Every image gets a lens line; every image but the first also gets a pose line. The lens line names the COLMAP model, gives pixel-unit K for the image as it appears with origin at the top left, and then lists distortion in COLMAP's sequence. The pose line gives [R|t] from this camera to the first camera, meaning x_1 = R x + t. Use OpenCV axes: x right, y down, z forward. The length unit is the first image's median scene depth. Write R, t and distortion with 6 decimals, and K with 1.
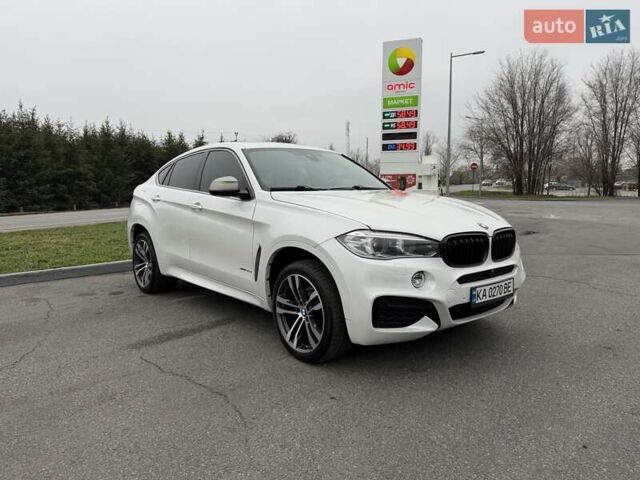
lens RADIAL K [[472.9, 0, 320.0], [0, 472.9, 246.6], [0, 0, 1]] dist [0.076287, -0.113051]
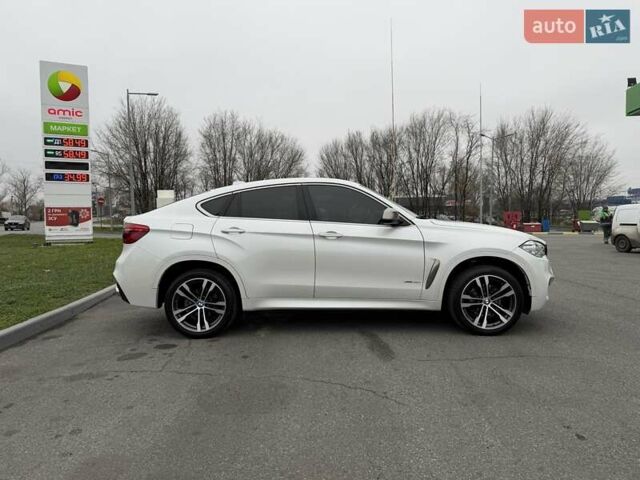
lens RADIAL K [[472.9, 0, 320.0], [0, 472.9, 246.6], [0, 0, 1]] dist [0.076287, -0.113051]
pose [[0.666651, -0.047429, 0.743859, -0.198423], [0.102192, 0.994365, -0.028184, -0.005260], [-0.738331, 0.094806, 0.667742, 0.053934]]
